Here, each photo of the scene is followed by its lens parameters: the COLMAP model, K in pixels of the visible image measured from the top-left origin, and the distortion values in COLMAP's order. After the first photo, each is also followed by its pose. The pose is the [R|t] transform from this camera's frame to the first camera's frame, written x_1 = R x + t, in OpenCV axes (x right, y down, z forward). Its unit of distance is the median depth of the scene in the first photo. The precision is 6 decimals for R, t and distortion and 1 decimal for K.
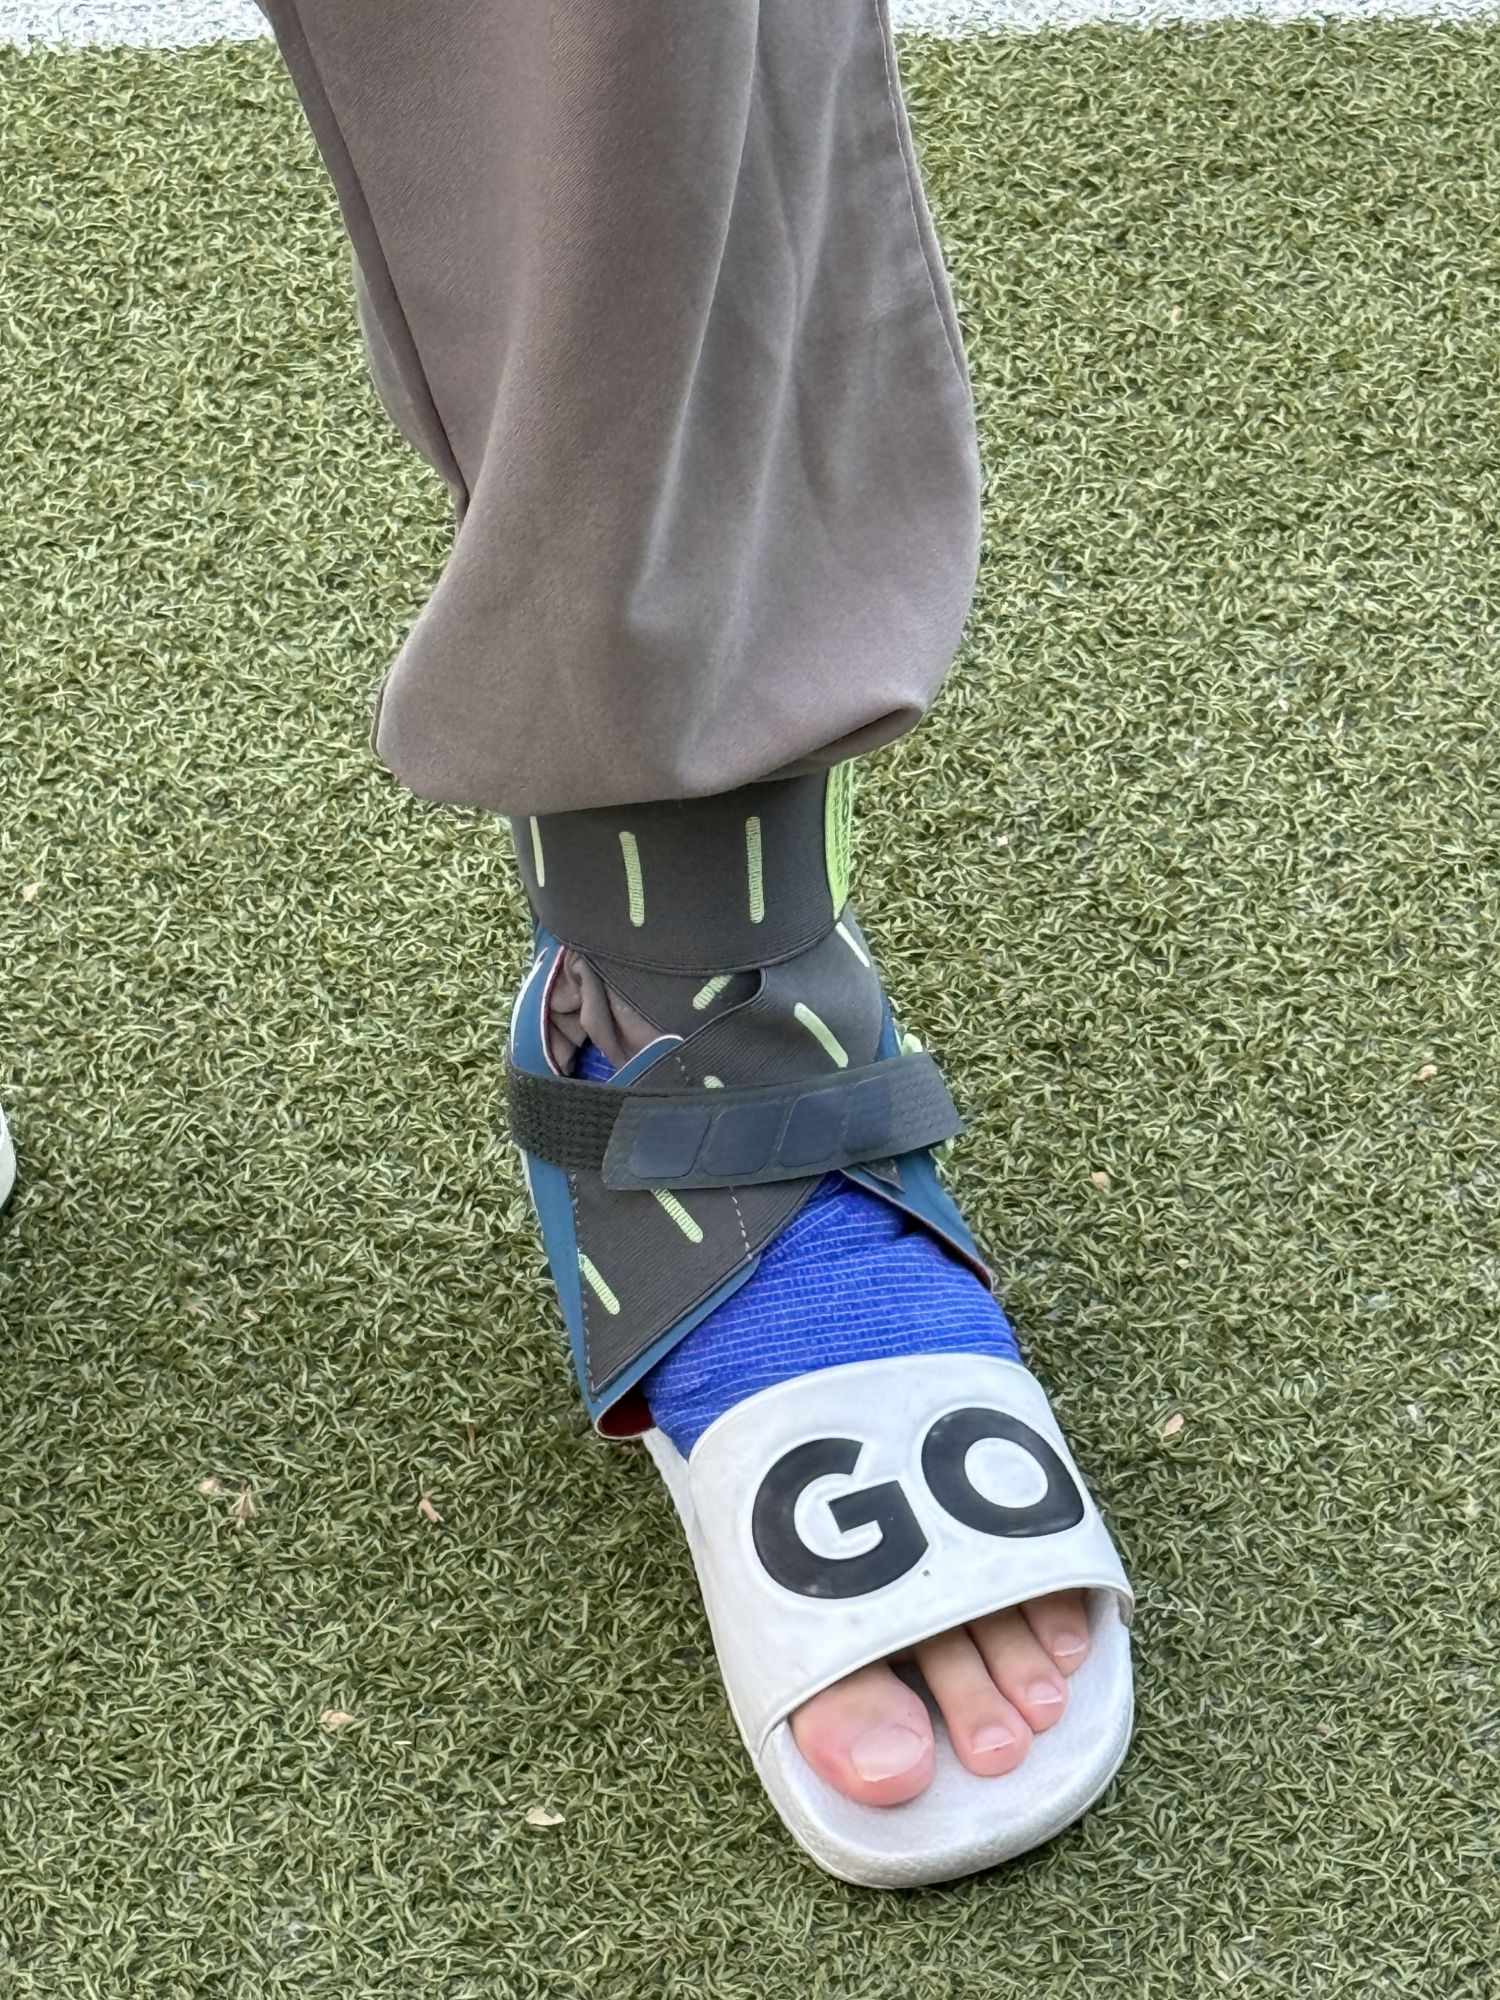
lens RADIAL K [[6499.9, 0, 750.0], [0, 6499.9, 1000.0], [0, 0, 1]] dist [0.024214, 0.155536]
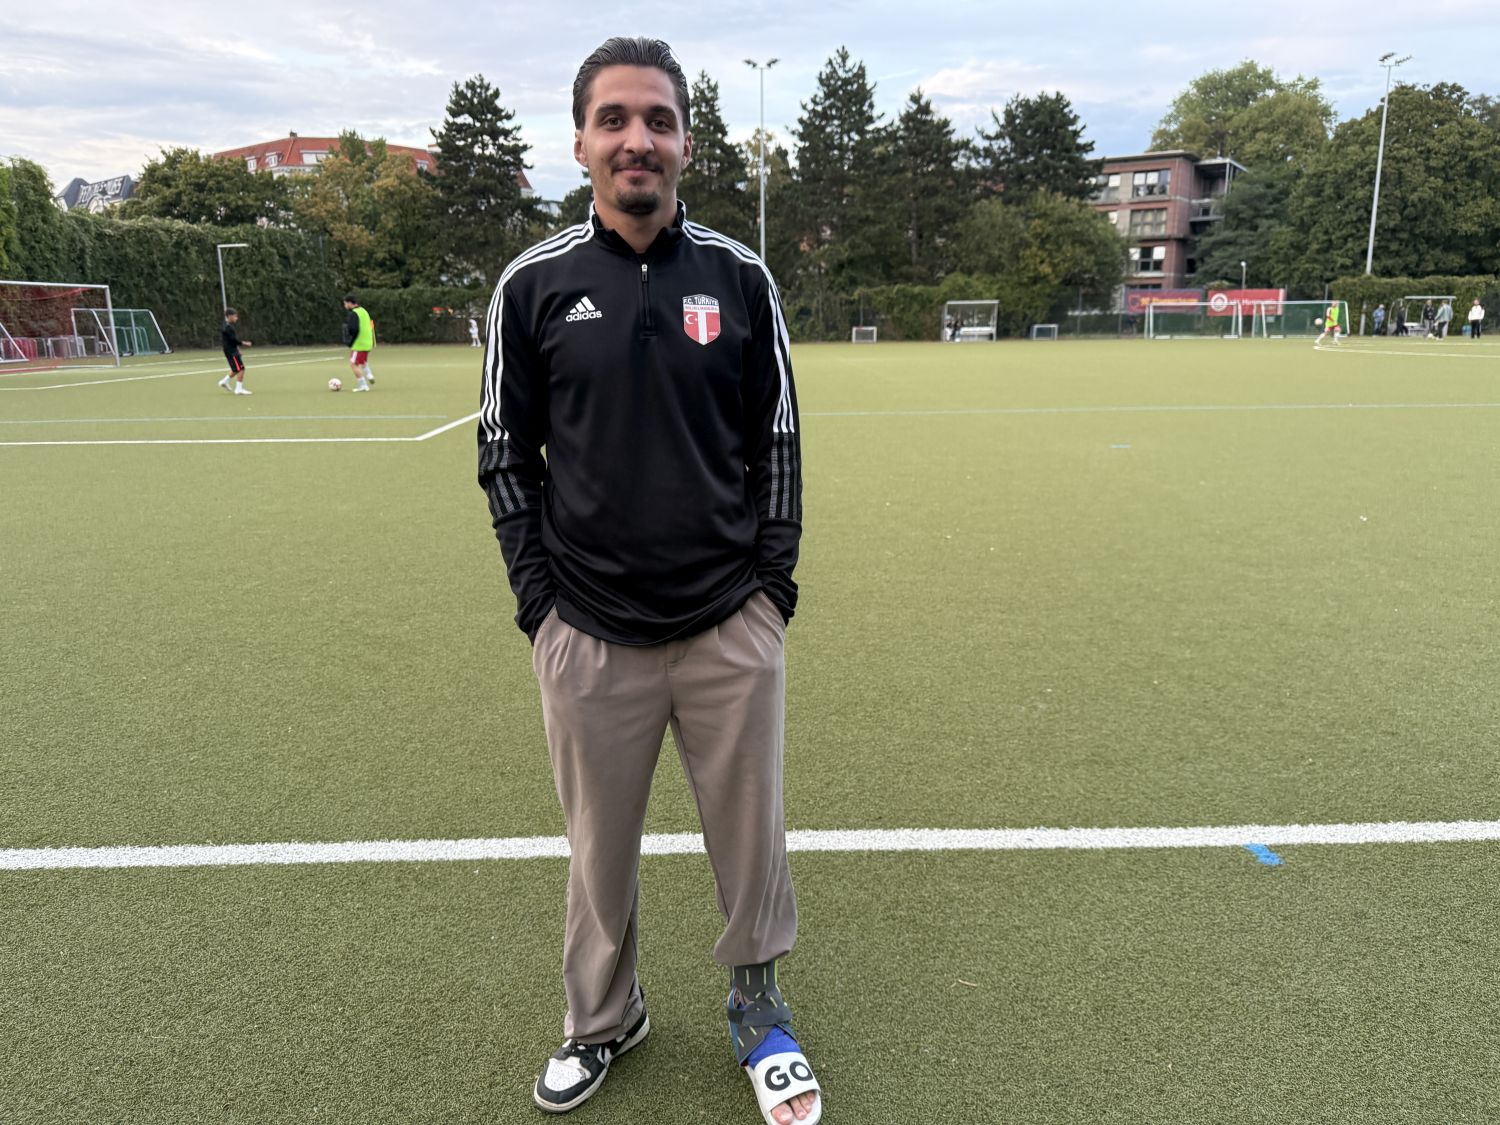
lens RADIAL K [[1061.4, 0, 756.1], [0, 1061.4, 569.8], [0, 0, 1]] dist [0.021686, -0.034697]
pose [[0.998863, 0.017119, 0.044499, -0.067060], [0.002015, 0.917333, -0.398116, 0.035087], [-0.047636, 0.397753, 0.916255, -0.228358]]
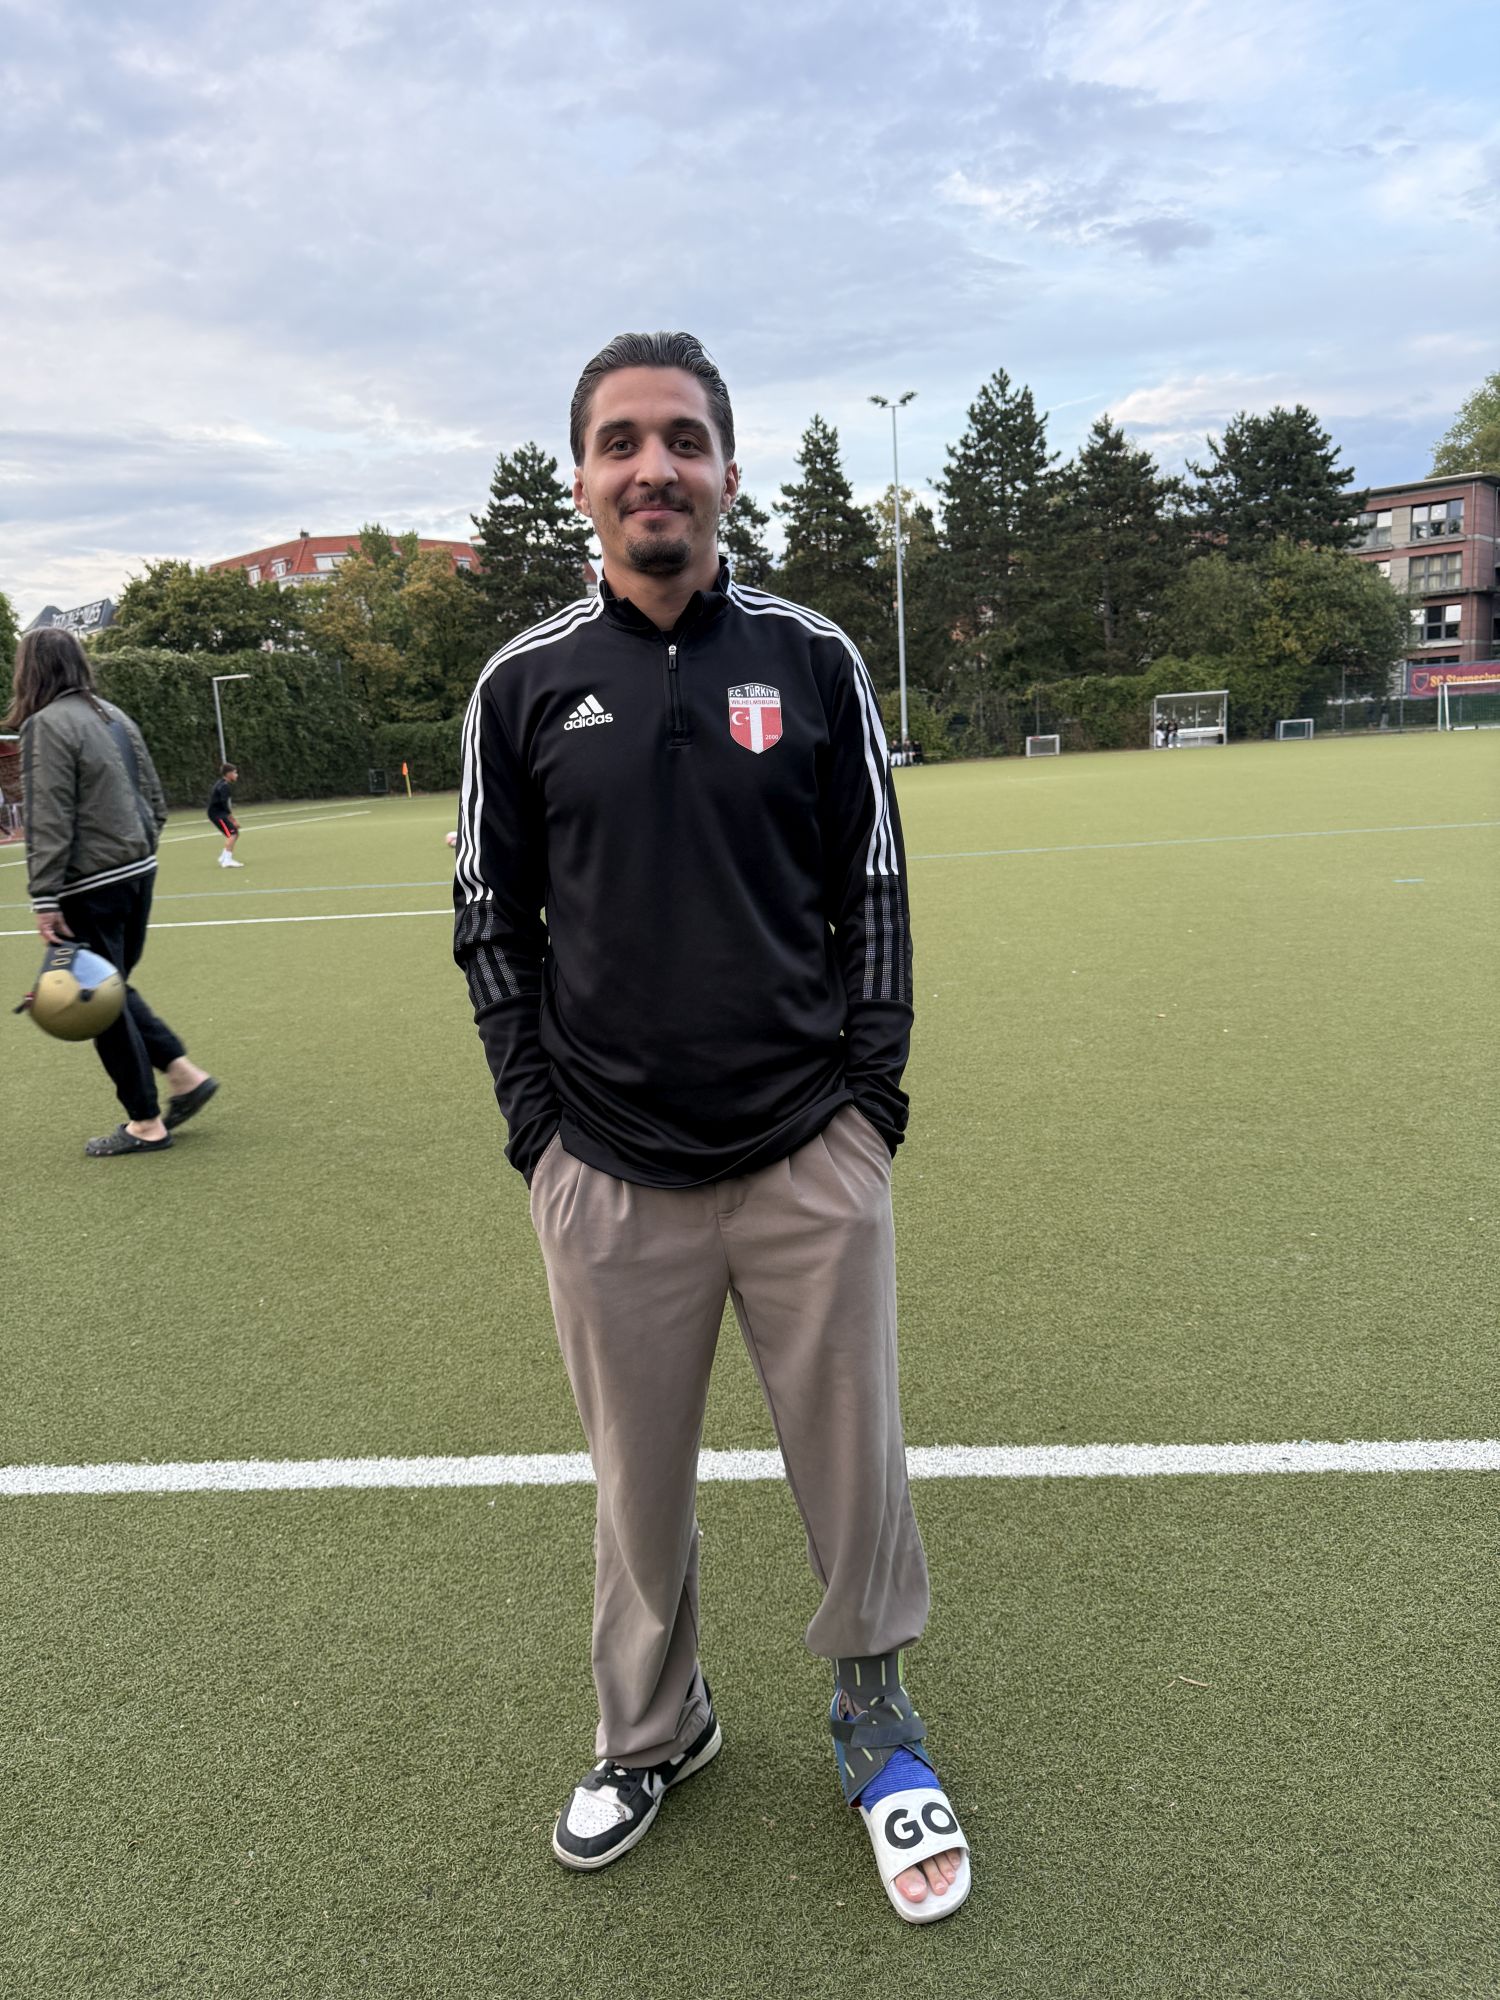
lens RADIAL K [[1415.2, 0, 759.0], [0, 1415.2, 1014.2], [0, 0, 1]] dist [0.021686, -0.034697]
pose [[0.998090, -0.013030, -0.060391, -0.020189], [-0.014466, 0.901045, -0.433485, -0.002184], [0.060063, 0.433530, 0.899135, -0.152219]]
